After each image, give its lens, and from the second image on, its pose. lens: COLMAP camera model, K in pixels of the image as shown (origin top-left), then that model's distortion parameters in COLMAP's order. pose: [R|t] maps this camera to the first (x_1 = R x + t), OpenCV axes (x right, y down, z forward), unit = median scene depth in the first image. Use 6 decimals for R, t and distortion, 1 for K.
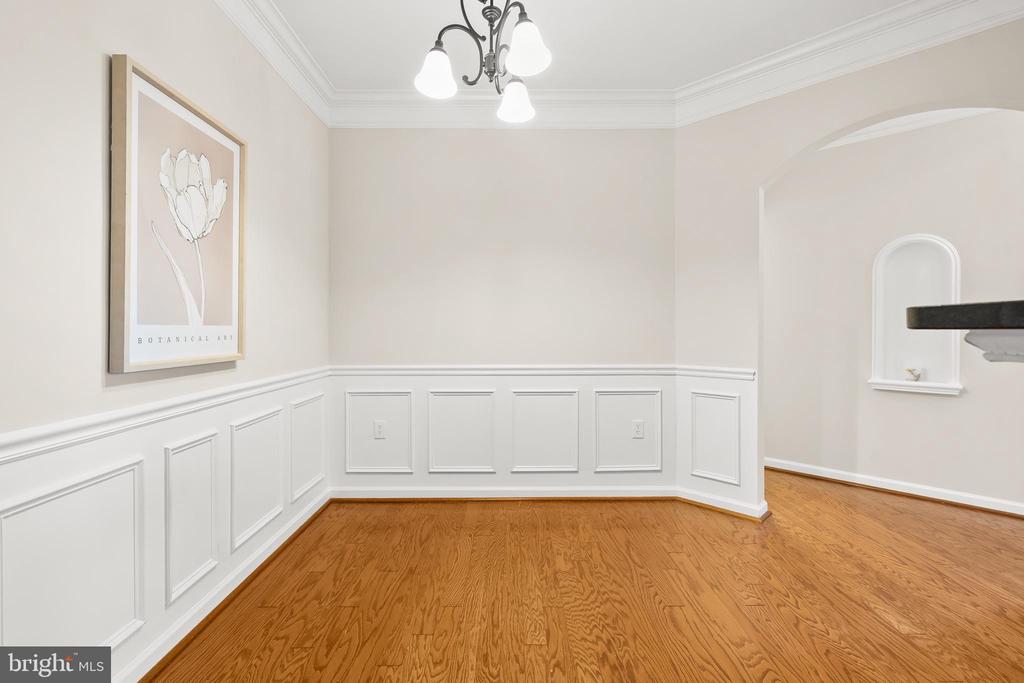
lens RADIAL K [[467.4, 0, 516.0], [0, 467.4, 327.6], [0, 0, 1]] dist [0.000838, 0.000916]
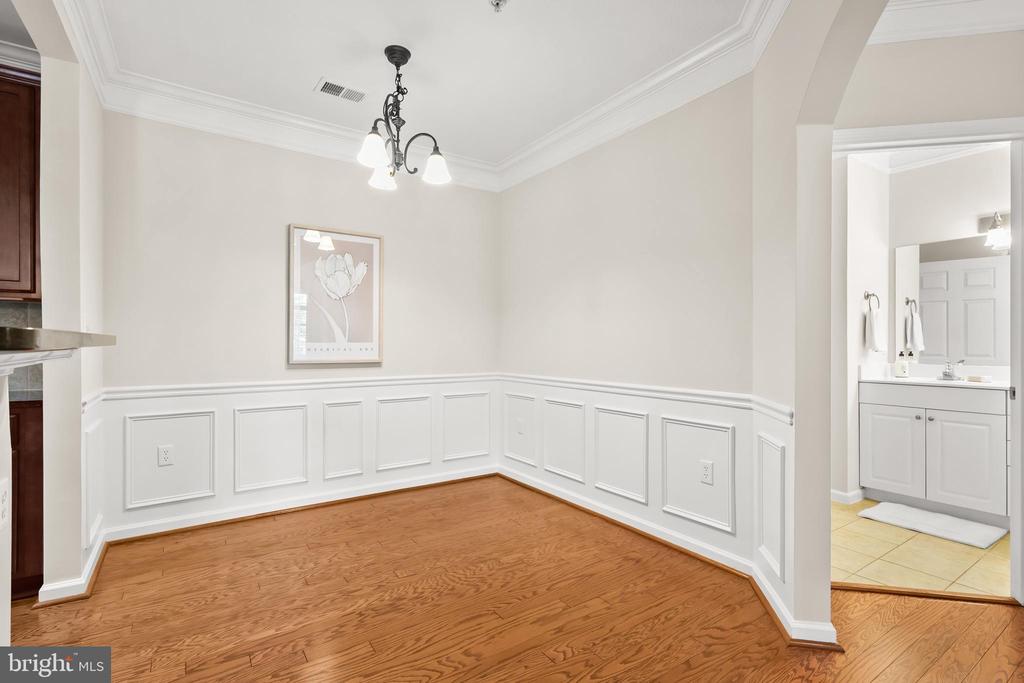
lens RADIAL K [[486.1, 0, 507.2], [0, 486.1, 344.6], [0, 0, 1]] dist [0.004021, 0.001434]
pose [[0.545387, 0.002471, -0.838181, 1.201172], [-0.000417, 0.999996, 0.002677, -0.001523], [0.838184, -0.001110, 0.545386, 0.418277]]
